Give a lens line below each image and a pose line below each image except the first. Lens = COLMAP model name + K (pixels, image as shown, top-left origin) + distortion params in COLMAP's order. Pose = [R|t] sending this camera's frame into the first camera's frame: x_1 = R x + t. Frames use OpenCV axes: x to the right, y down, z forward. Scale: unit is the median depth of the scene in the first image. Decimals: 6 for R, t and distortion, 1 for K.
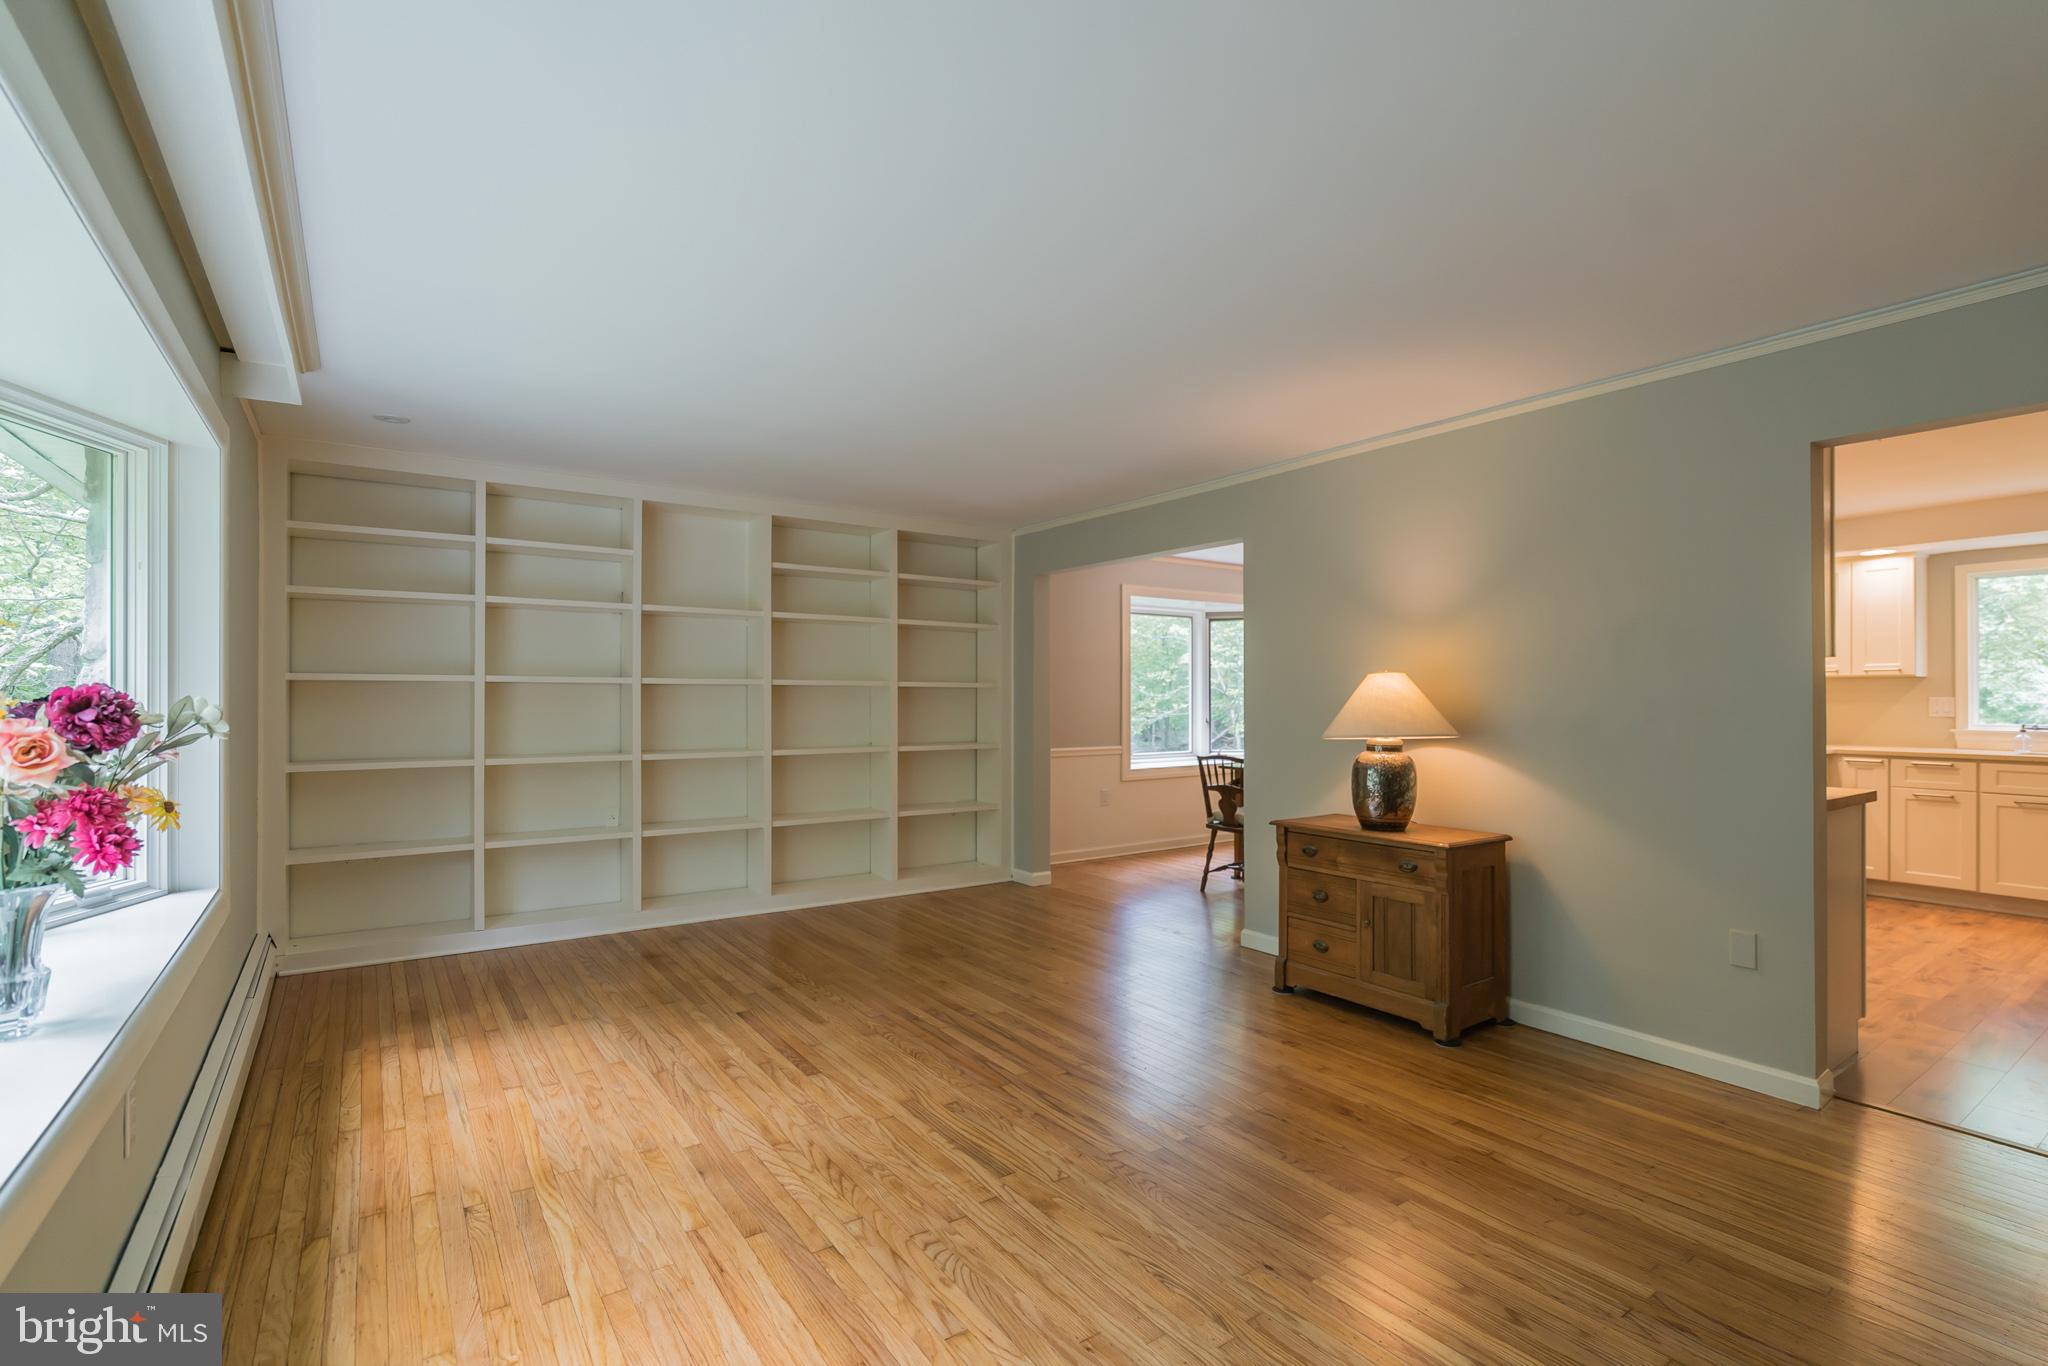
lens RADIAL K [[944.9, 0, 1016.5], [0, 944.9, 686.3], [0, 0, 1]] dist [-0.002031, 0.000082]
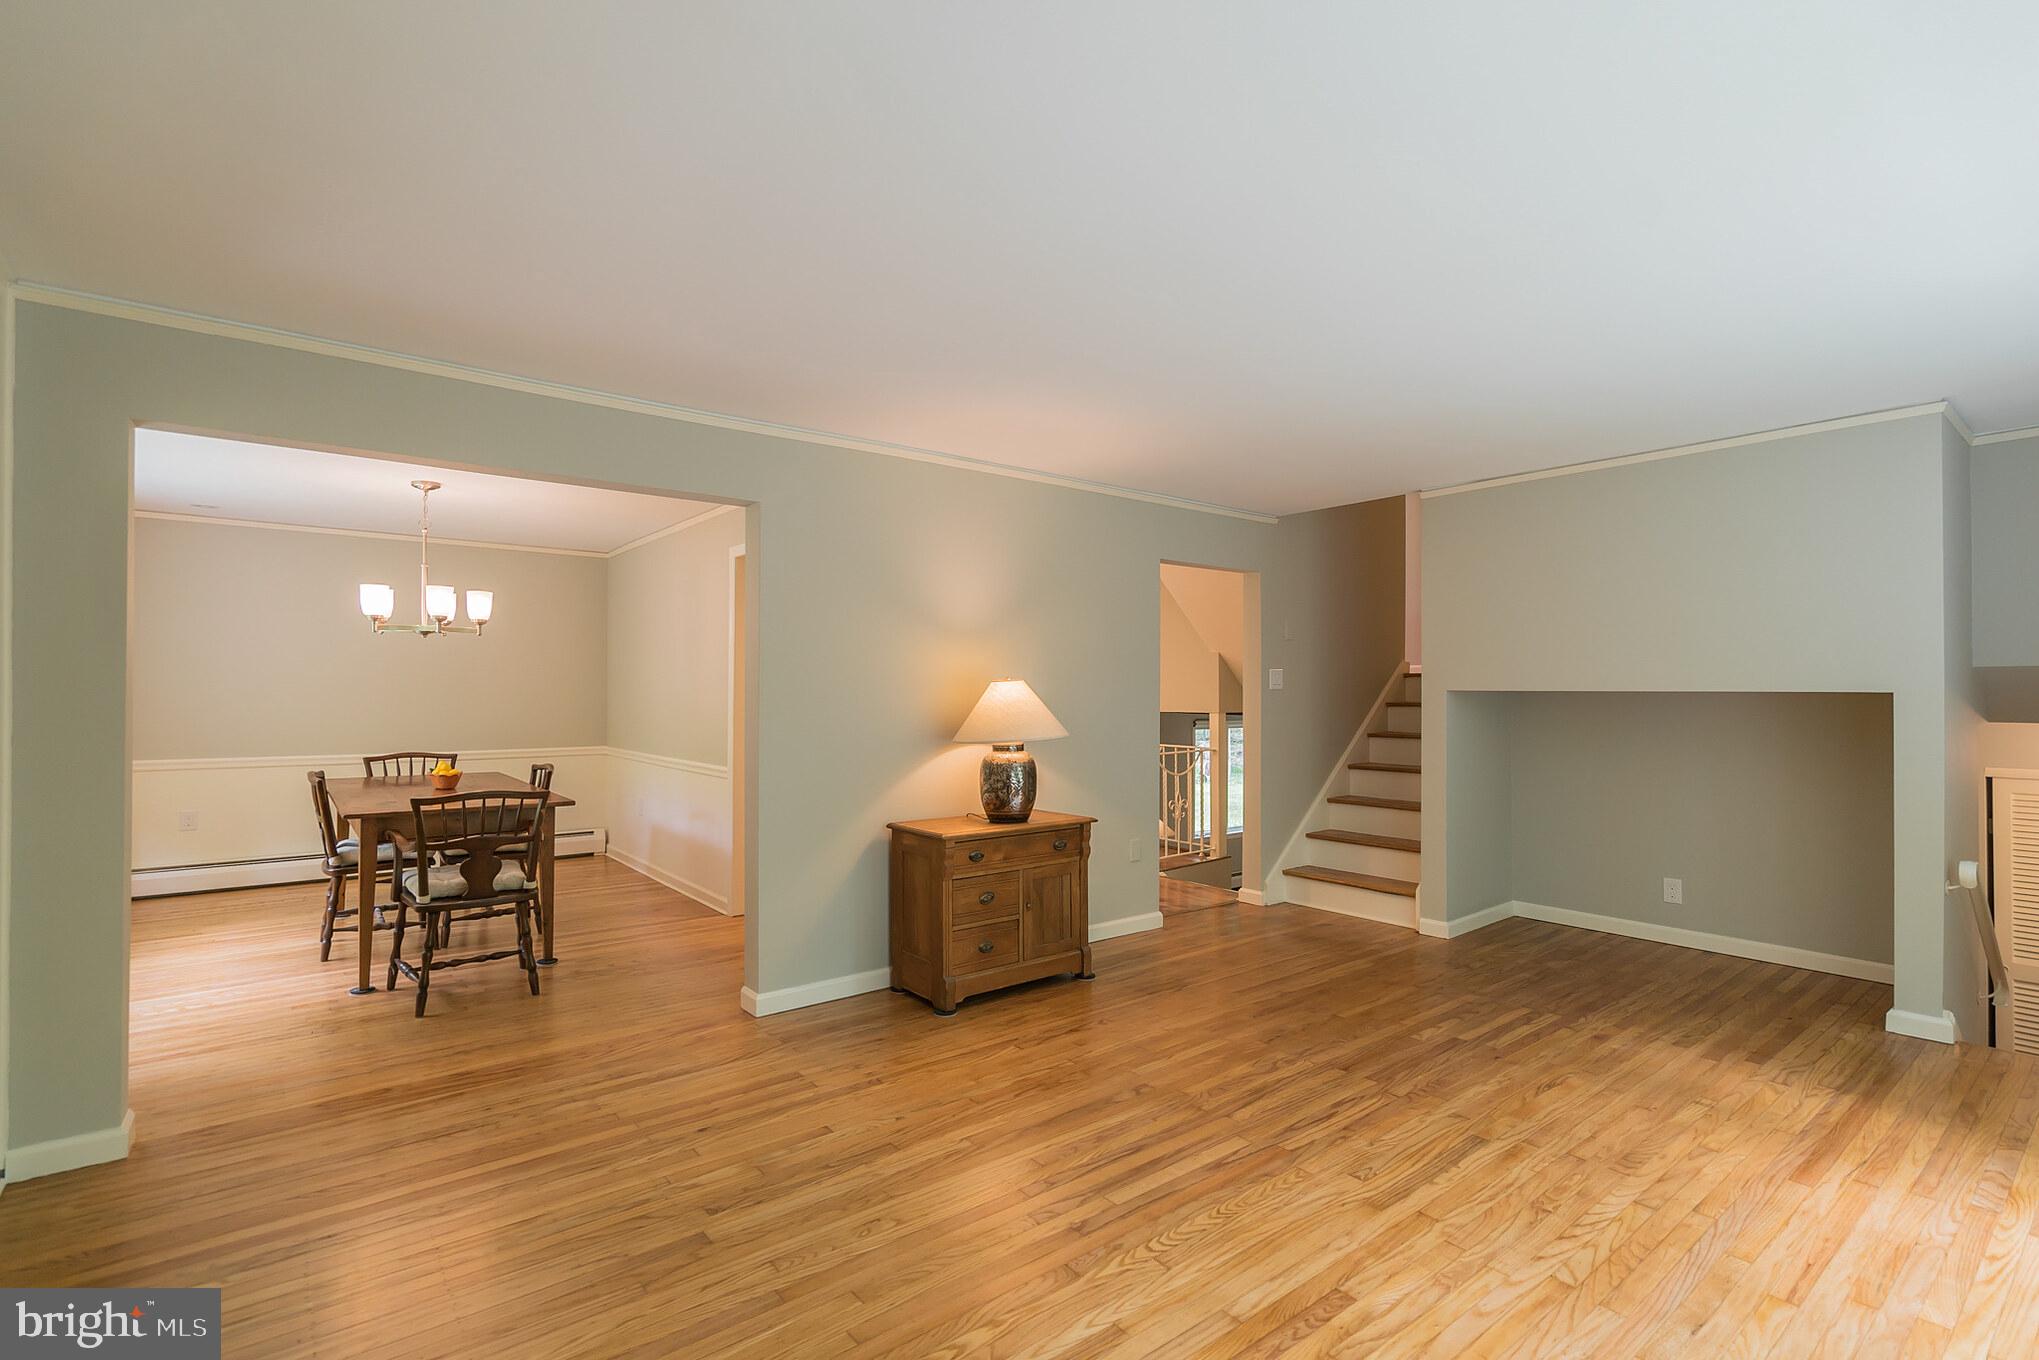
lens RADIAL K [[933.9, 0, 1004.6], [0, 933.9, 678.6], [0, 0, 1]] dist [-0.001619, 0.001177]
pose [[-0.061880, 0.015801, 0.997959, -0.817338], [-0.015342, 0.999741, -0.016780, 0.001844], [-0.997966, -0.016349, -0.061622, 1.236819]]
